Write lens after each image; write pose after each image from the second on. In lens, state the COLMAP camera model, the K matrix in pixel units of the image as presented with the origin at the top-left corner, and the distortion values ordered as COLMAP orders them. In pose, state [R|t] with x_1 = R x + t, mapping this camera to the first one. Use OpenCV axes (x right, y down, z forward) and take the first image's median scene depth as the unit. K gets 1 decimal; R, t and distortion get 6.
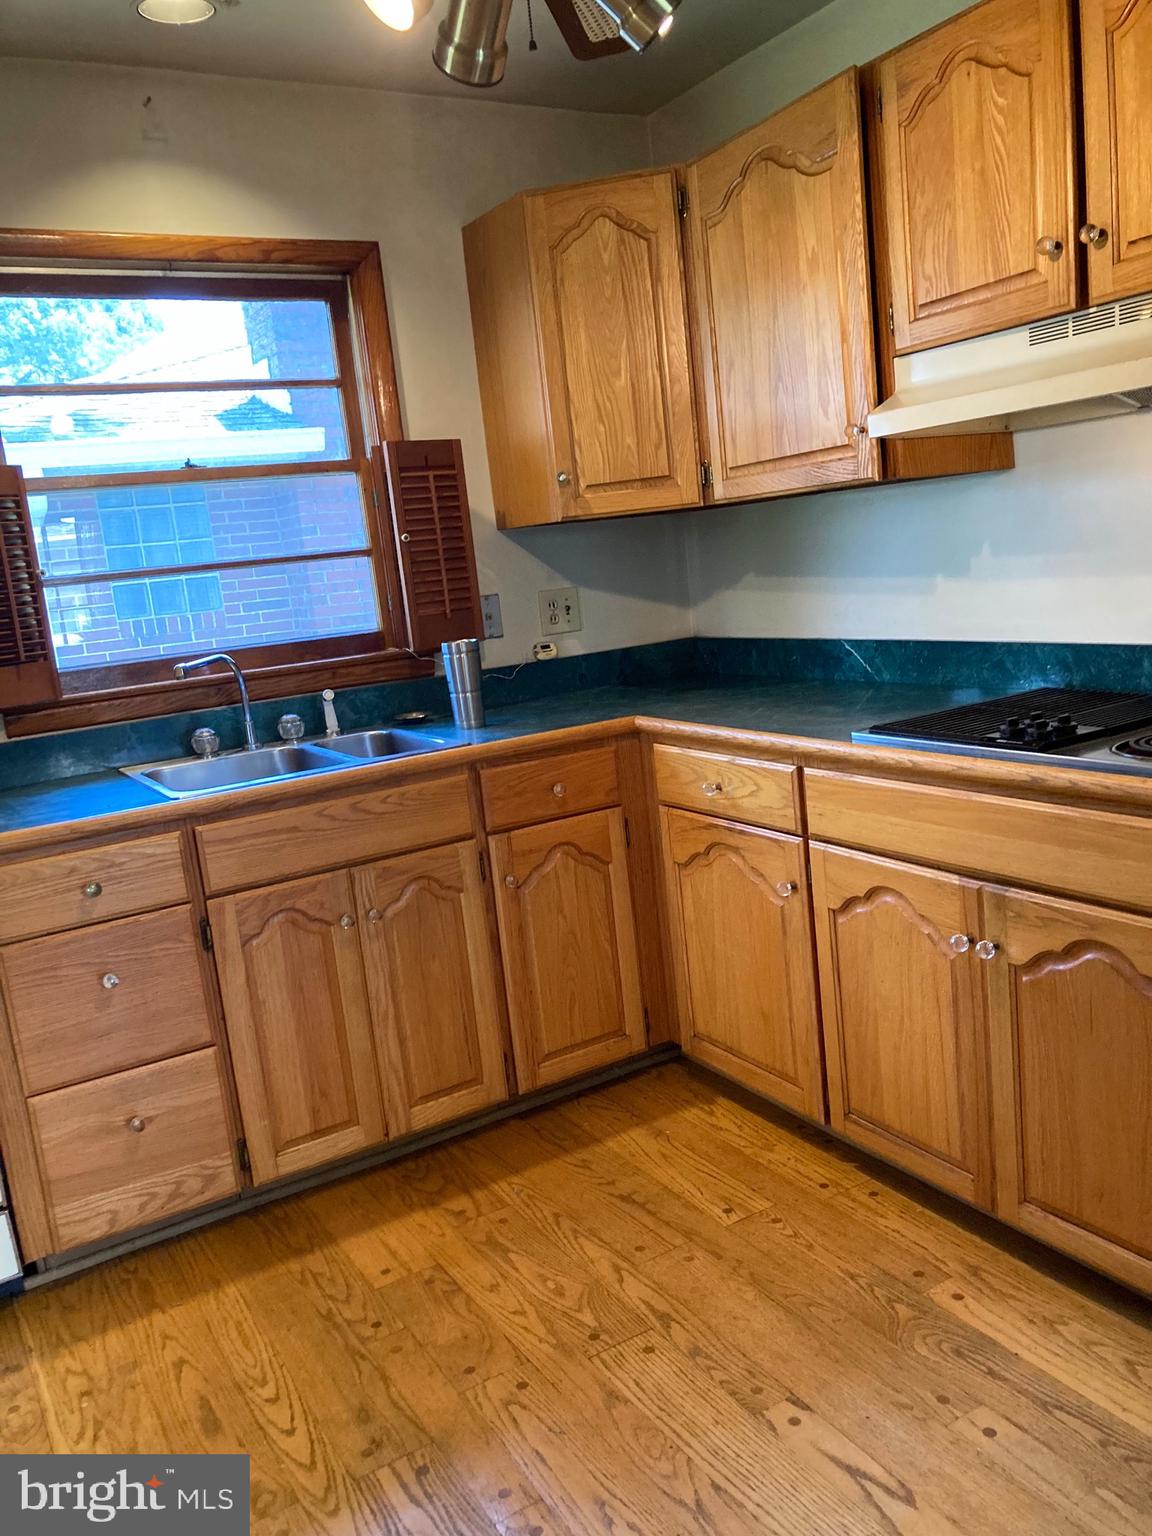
lens RADIAL K [[1247.3, 0, 576.0], [0, 1247.3, 768.0], [0, 0, 1]] dist [0.011258, -0.008342]
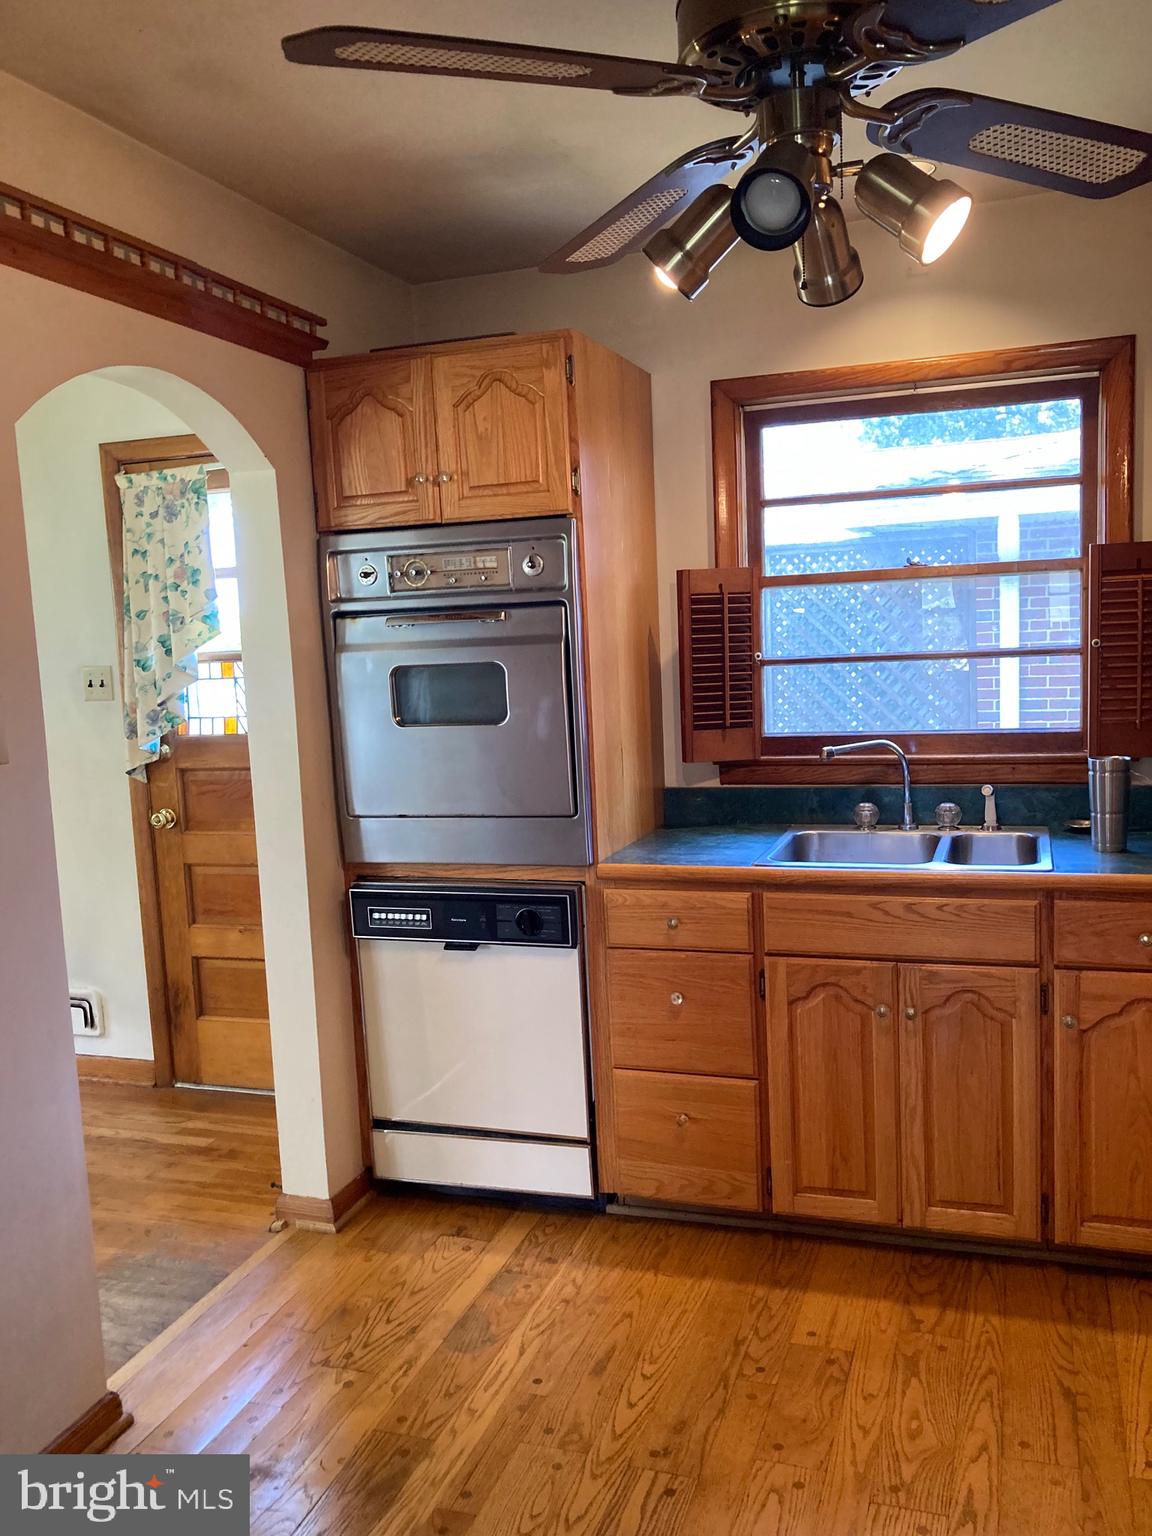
lens RADIAL K [[1215.4, 0, 576.0], [0, 1215.4, 768.0], [0, 0, 1]] dist [-0.053780, 0.041748]
pose [[0.653388, 0.156382, -0.740695, 0.371673], [-0.159400, 0.984915, 0.067333, -0.106847], [0.740051, 0.074072, 0.668459, 0.106498]]
